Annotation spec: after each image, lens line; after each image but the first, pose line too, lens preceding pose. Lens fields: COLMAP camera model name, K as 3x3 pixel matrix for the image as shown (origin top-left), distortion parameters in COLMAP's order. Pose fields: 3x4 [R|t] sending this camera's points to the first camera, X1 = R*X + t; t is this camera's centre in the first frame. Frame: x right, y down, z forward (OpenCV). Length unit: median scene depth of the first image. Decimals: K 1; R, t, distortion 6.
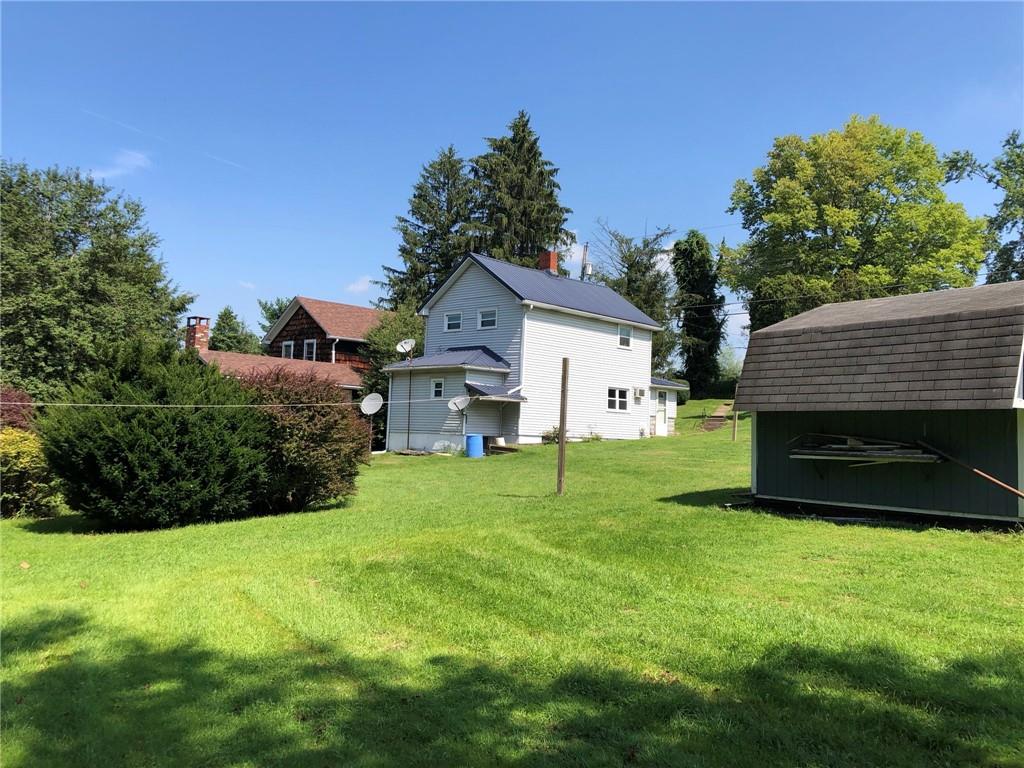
lens RADIAL K [[846.6, 0, 511.5], [0, 846.6, 387.8], [0, 0, 1]] dist [0.039723, -0.010996]
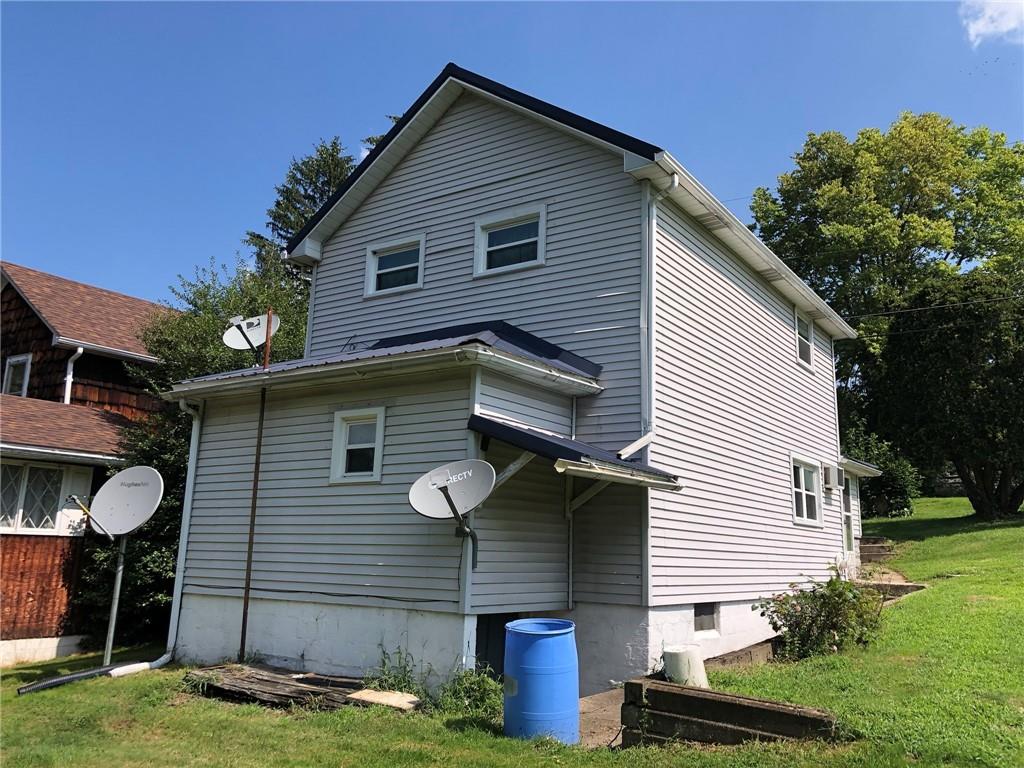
lens RADIAL K [[857.8, 0, 518.5], [0, 857.8, 355.8], [0, 0, 1]] dist [-0.005466, -0.007650]
pose [[0.984675, 0.028653, 0.172031, -0.078908], [0.001042, 0.985428, -0.170092, 0.019777], [-0.174397, 0.167664, 0.970296, 0.653881]]
